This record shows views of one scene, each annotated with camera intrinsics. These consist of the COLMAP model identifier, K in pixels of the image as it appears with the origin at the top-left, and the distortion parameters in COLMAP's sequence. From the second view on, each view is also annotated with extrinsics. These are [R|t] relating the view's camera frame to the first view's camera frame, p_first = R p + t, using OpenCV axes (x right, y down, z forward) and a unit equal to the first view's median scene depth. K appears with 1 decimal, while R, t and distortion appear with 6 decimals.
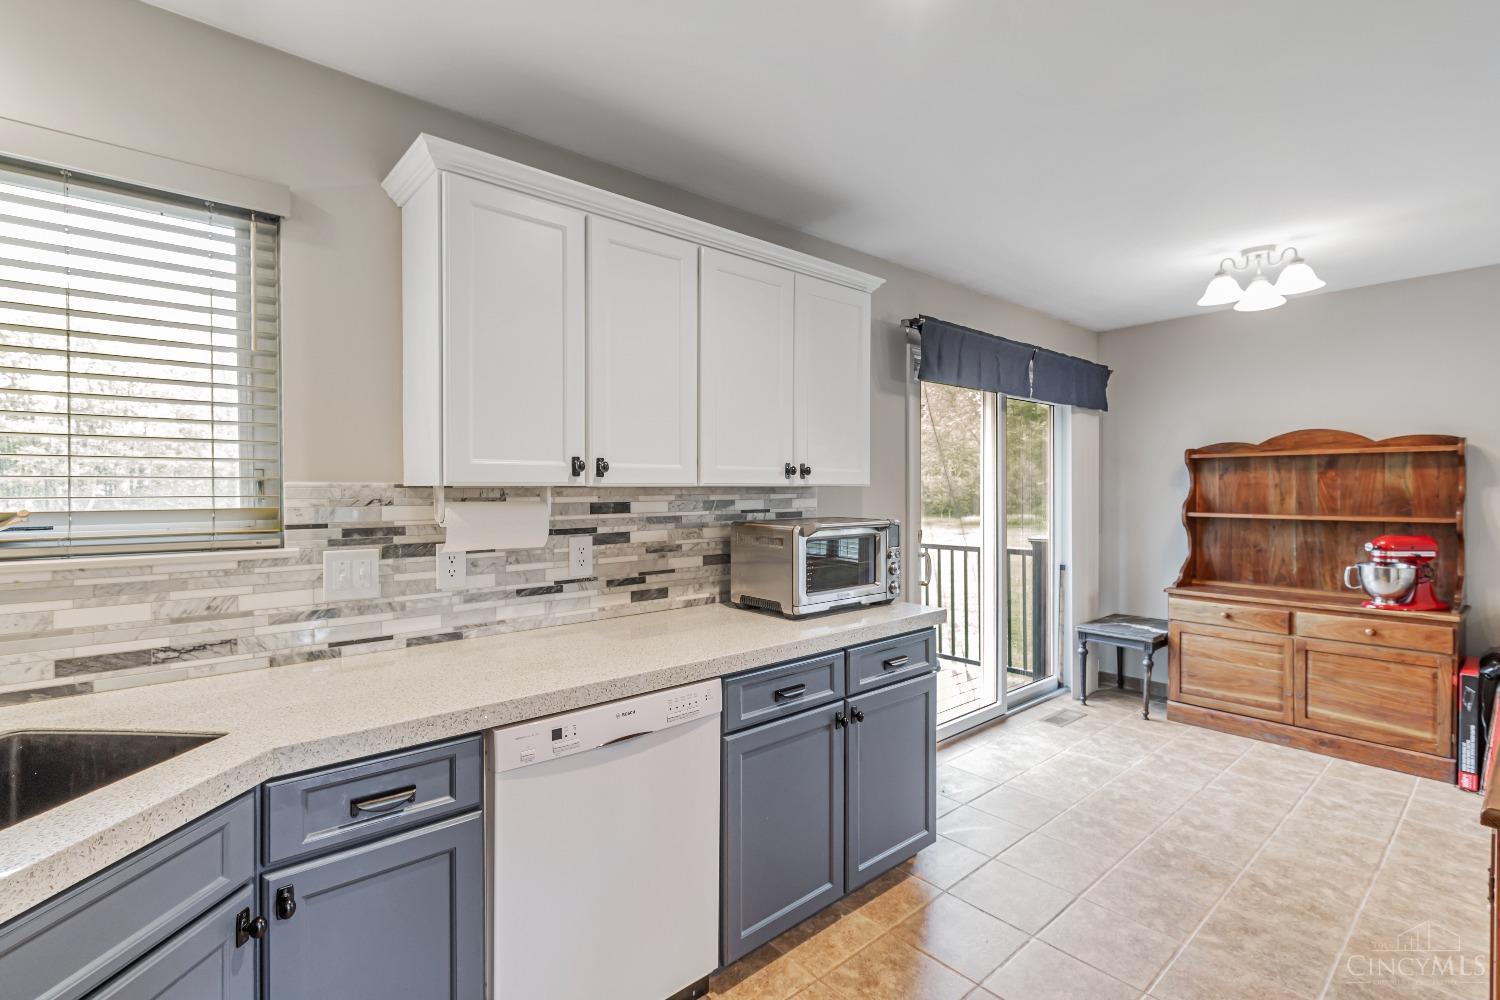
lens RADIAL K [[708.6, 0, 739.0], [0, 708.6, 492.9], [0, 0, 1]] dist [0.004221, 0.001028]
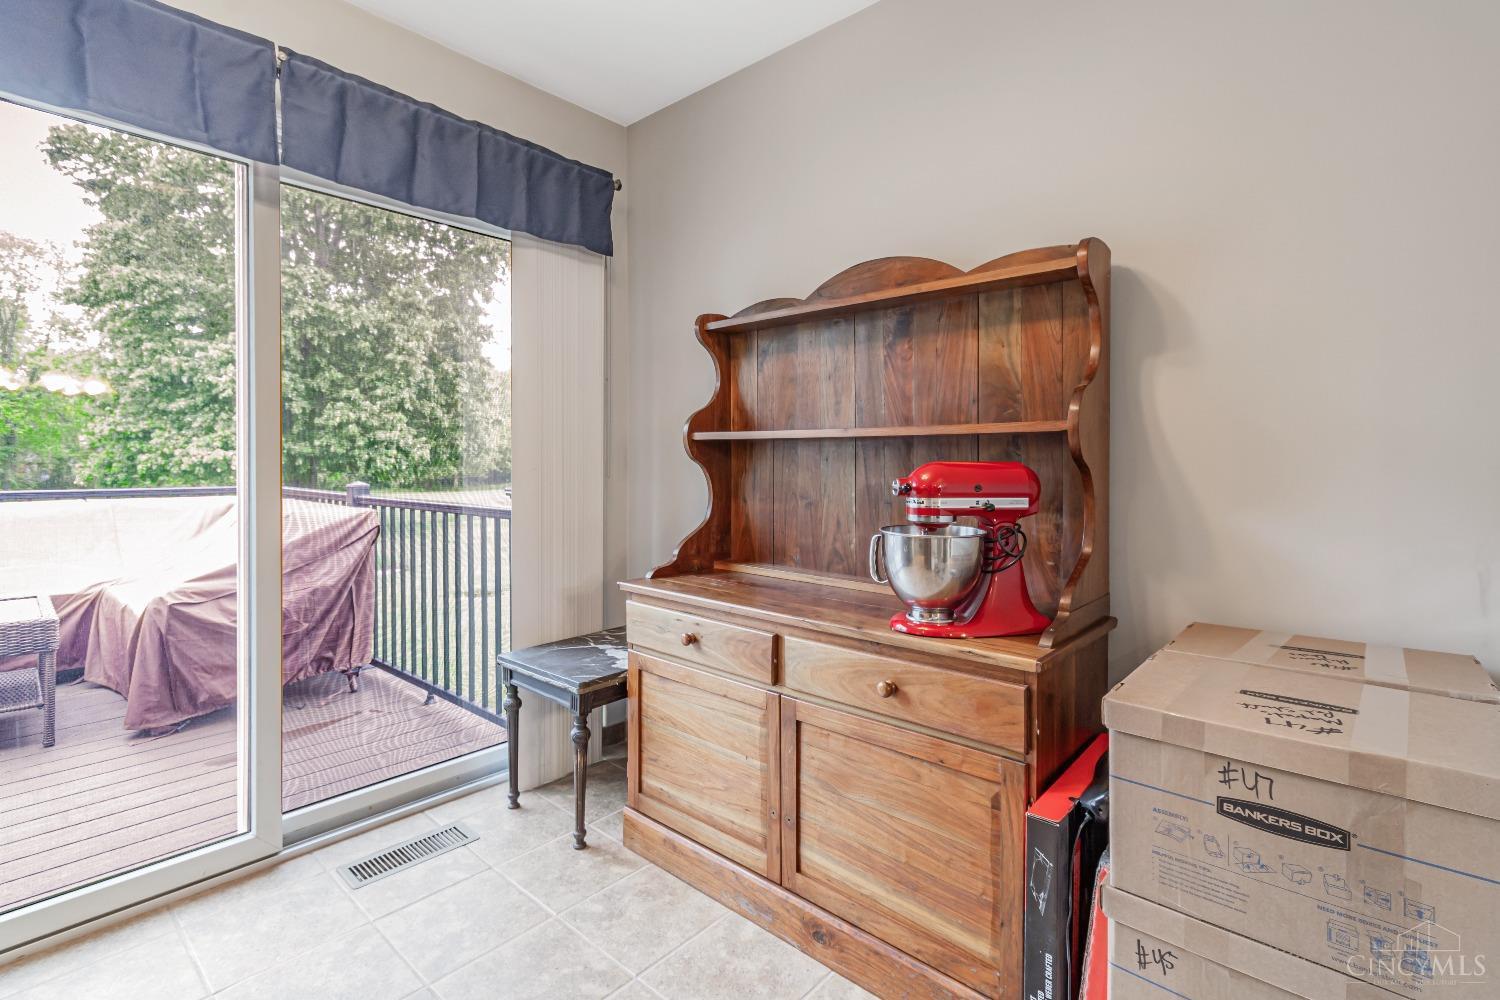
lens RADIAL K [[708.6, 0, 762.0], [0, 708.6, 467.2], [0, 0, 1]] dist [0.004221, 0.001028]
pose [[0.990474, 0.008300, 0.137452, 0.684518], [-0.008223, 0.999966, -0.001127, 0.059551], [-0.137457, -0.000014, 0.990508, 0.538680]]
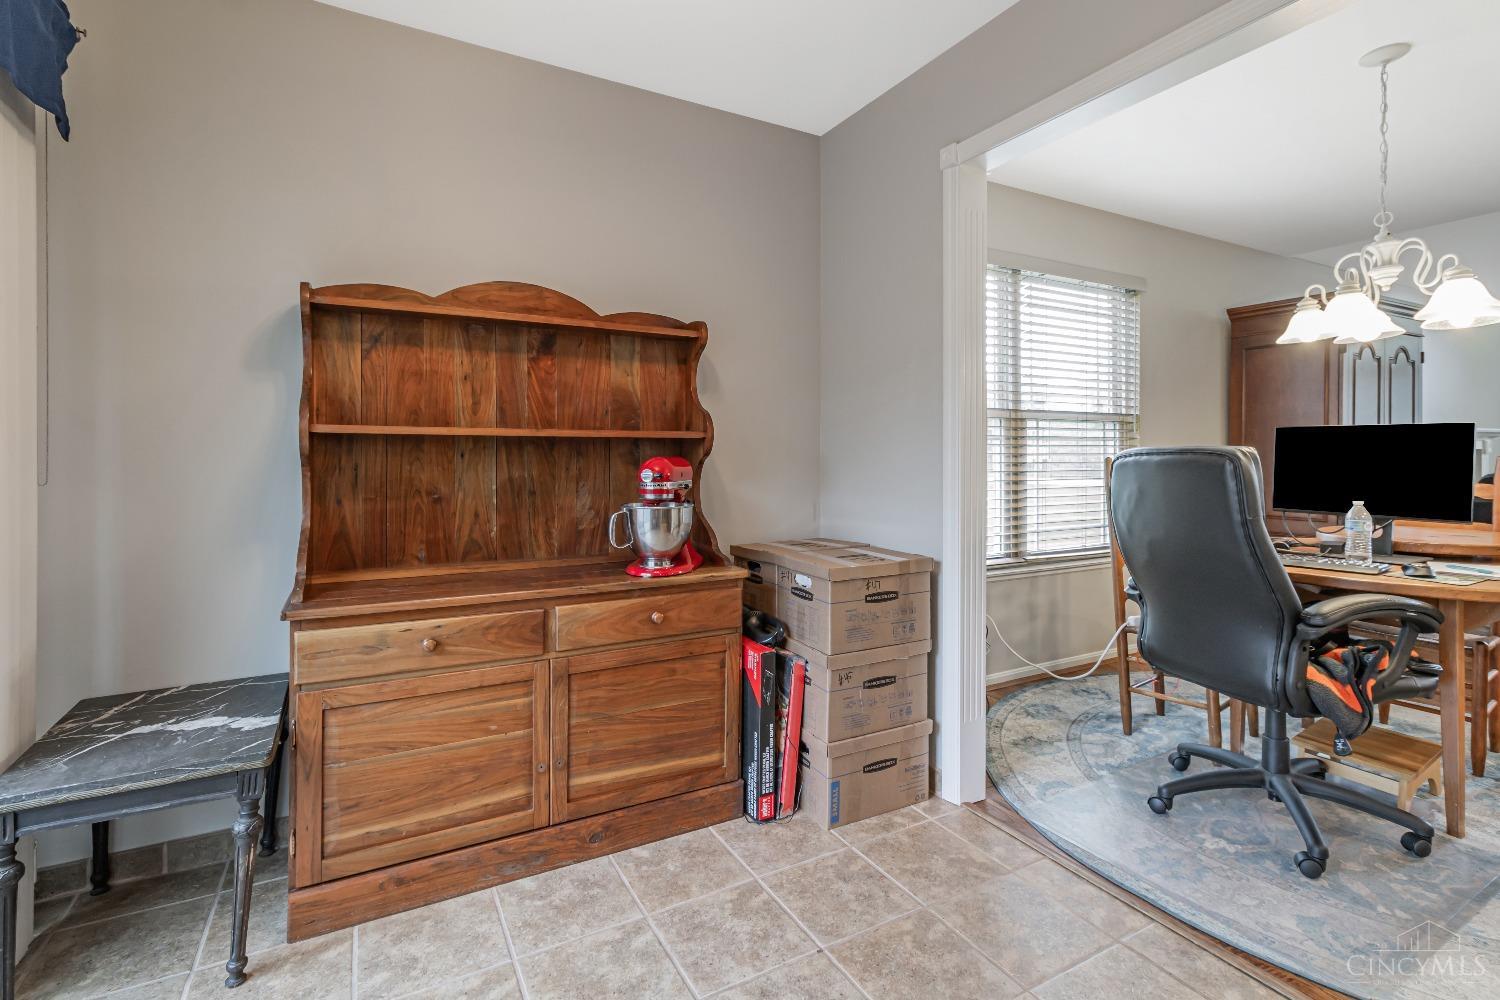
lens RADIAL K [[708.6, 0, 757.9], [0, 708.6, 458.0], [0, 0, 1]] dist [0.004221, 0.001028]
pose [[0.200133, 0.001631, 0.979767, 0.291723], [0.008334, 0.999960, -0.003367, 0.058512], [-0.979733, 0.008839, 0.200111, 0.722862]]
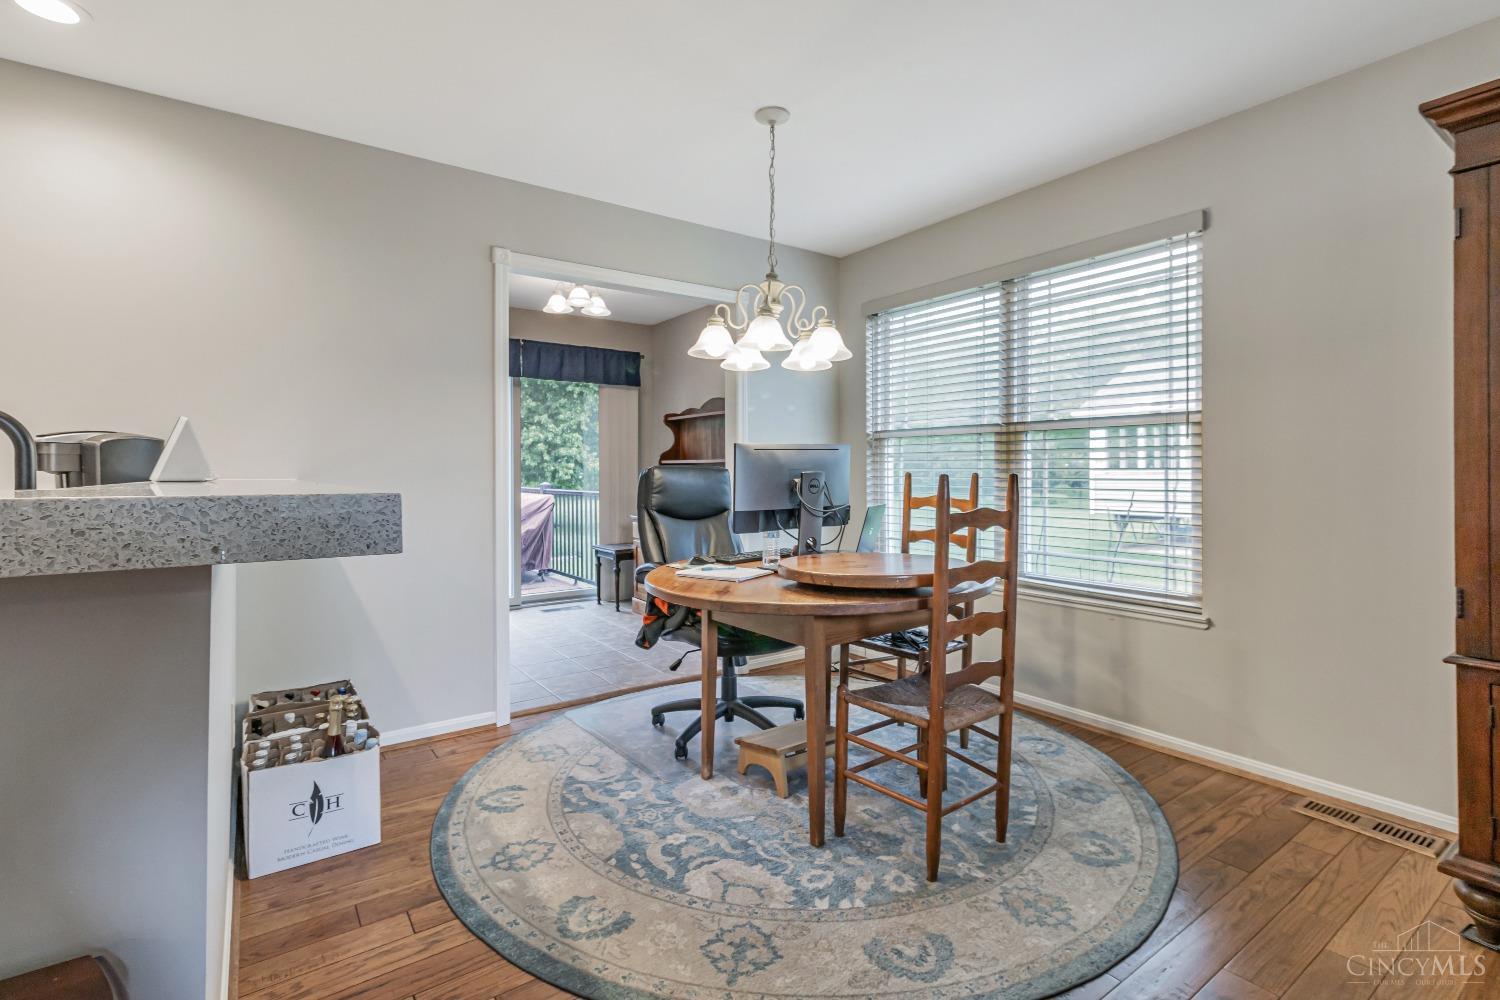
lens RADIAL K [[708.6, 0, 762.4], [0, 708.6, 470.0], [0, 0, 1]] dist [0.004221, 0.001028]
pose [[0.996445, 0.005699, -0.084054, 1.052512], [-0.006572, 0.999927, -0.010117, 0.065582], [0.083990, 0.010634, 0.996410, -0.372628]]
